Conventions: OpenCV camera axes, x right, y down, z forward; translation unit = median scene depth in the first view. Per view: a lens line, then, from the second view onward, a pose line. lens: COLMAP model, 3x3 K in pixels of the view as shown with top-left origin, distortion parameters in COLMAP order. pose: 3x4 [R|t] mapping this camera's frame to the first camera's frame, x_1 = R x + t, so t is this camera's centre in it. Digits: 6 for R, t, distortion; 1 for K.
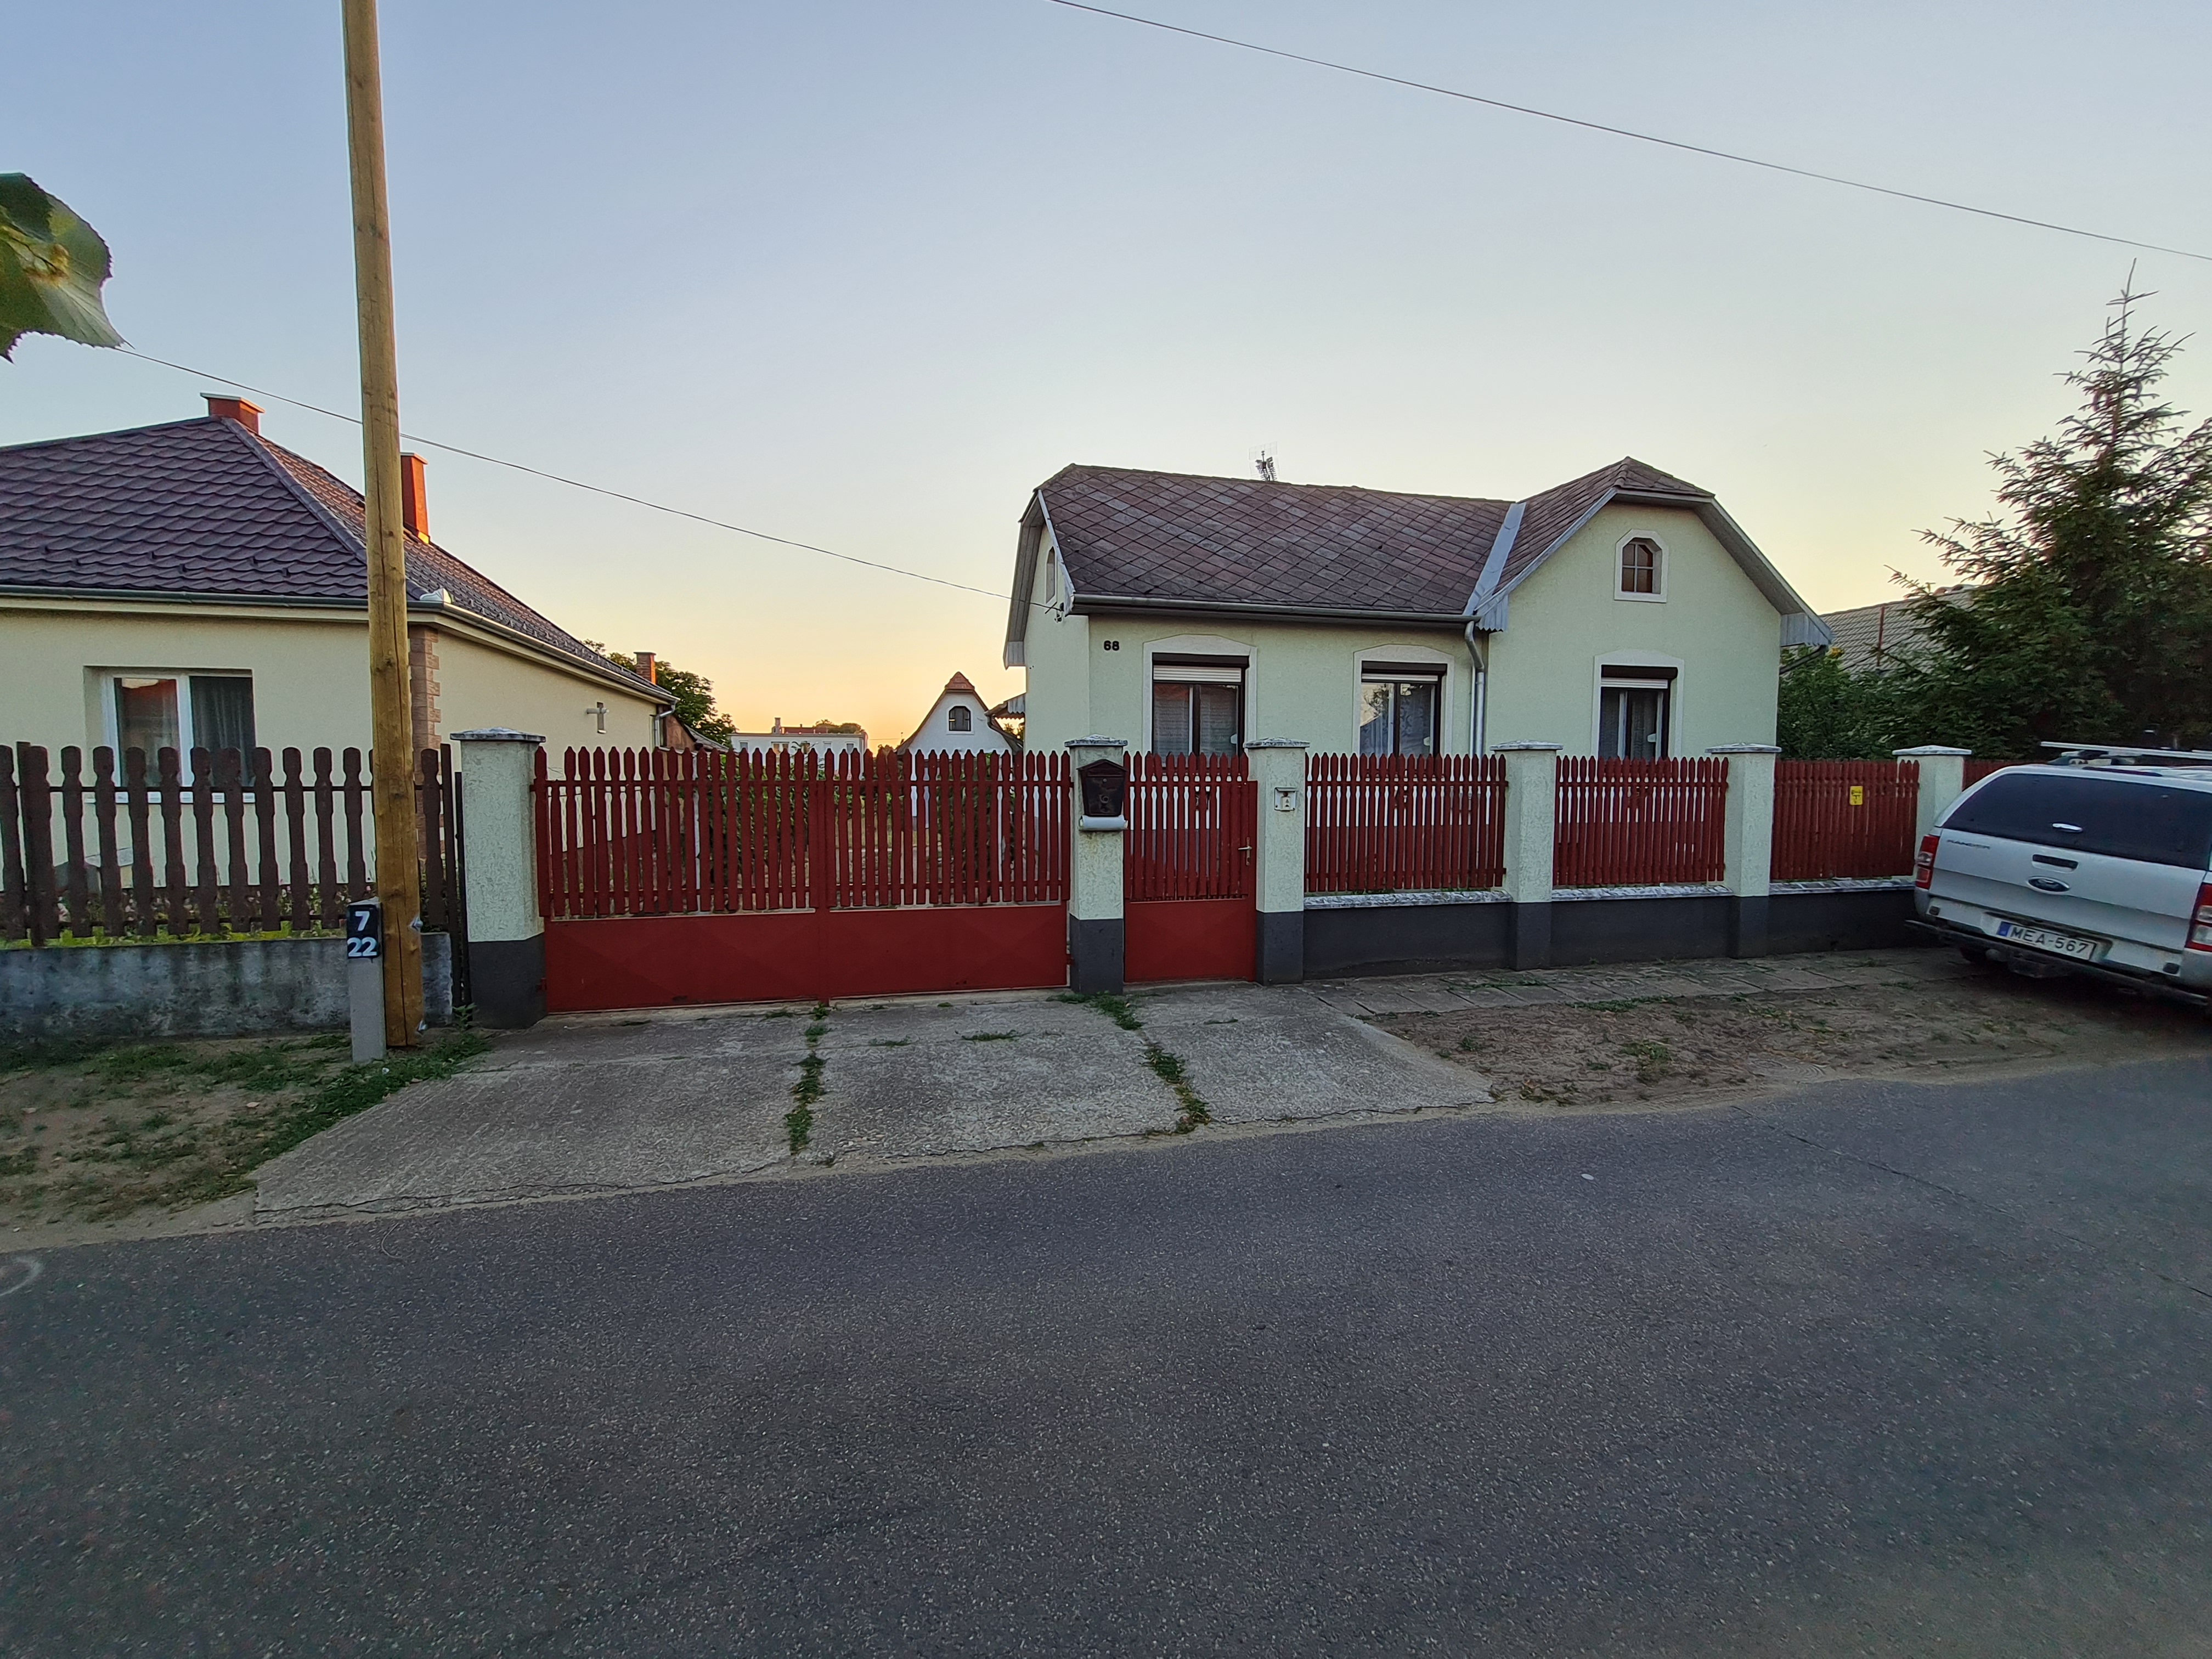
lens RADIAL K [[865.5, 0, 1083.6], [0, 865.5, 833.6], [0, 0, 1]] dist [-0.001017, -0.001063]
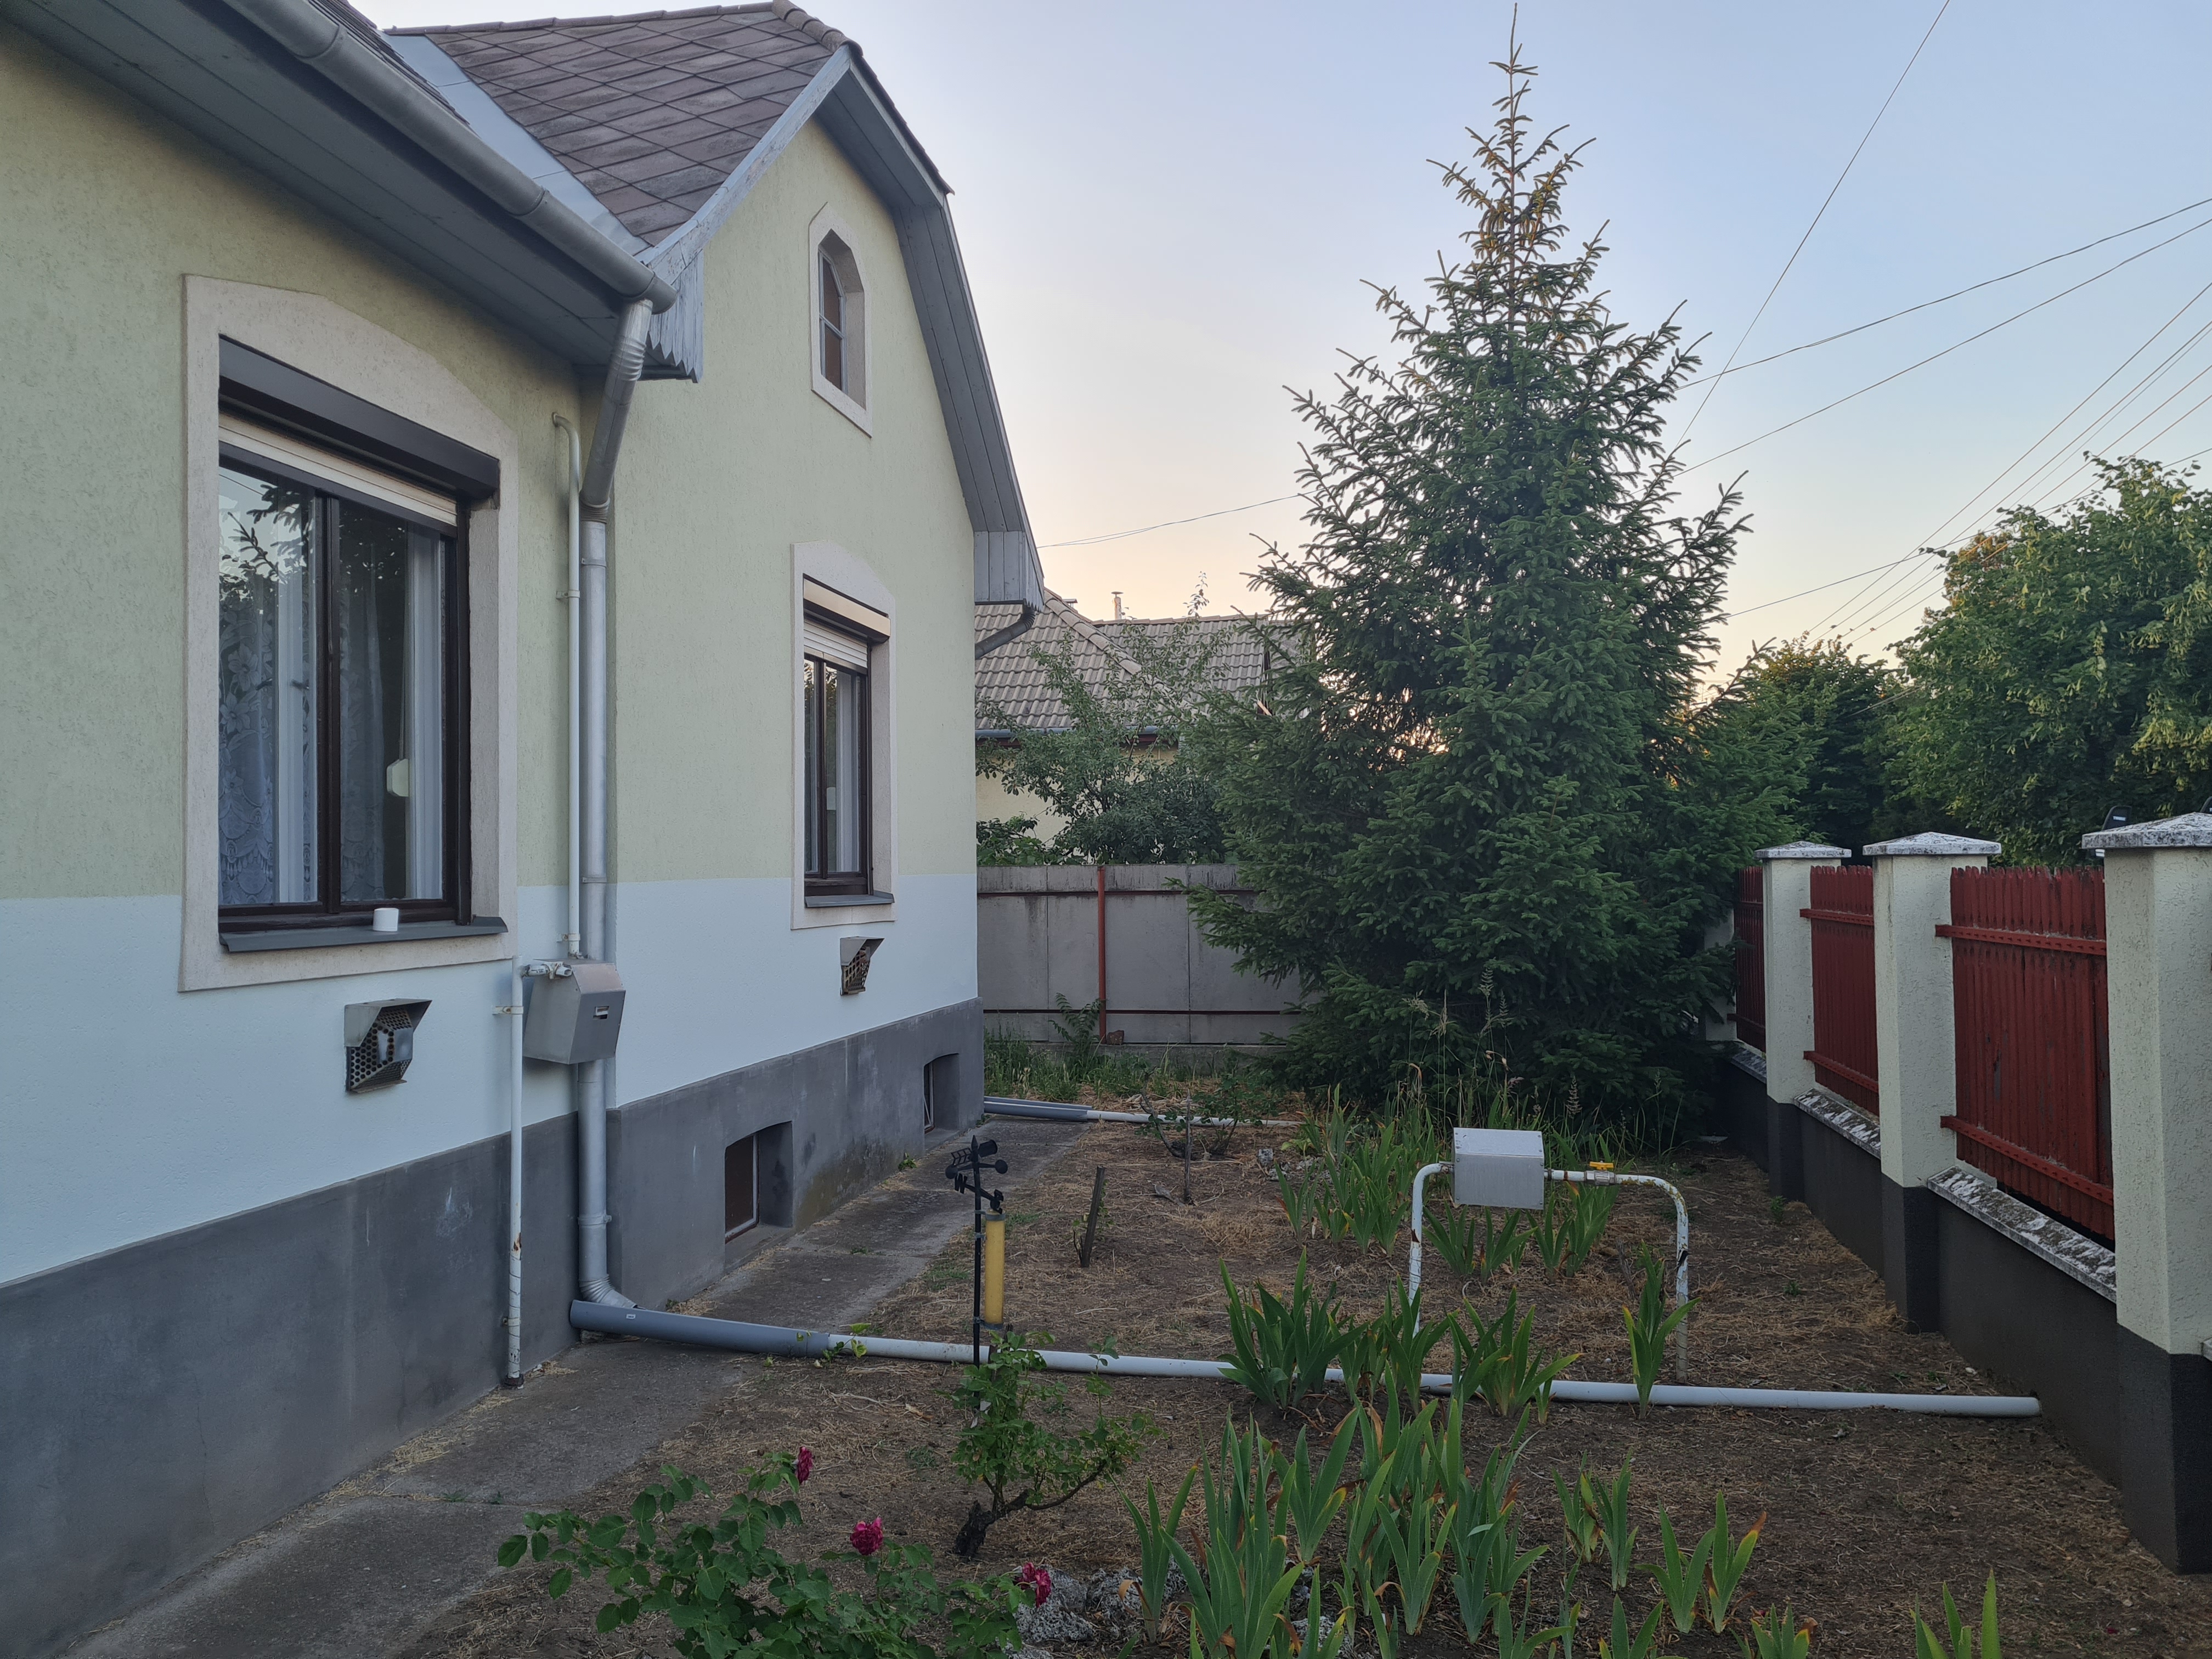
lens RADIAL K [[1663.4, 0, 1118.5], [0, 1663.4, 824.8], [0, 0, 1]] dist [0.062497, -0.049448]
pose [[0.388734, 0.018258, 0.921169, 0.075045], [0.070450, 0.996288, -0.049477, -0.076478], [-0.918653, 0.084130, 0.386004, 0.849525]]
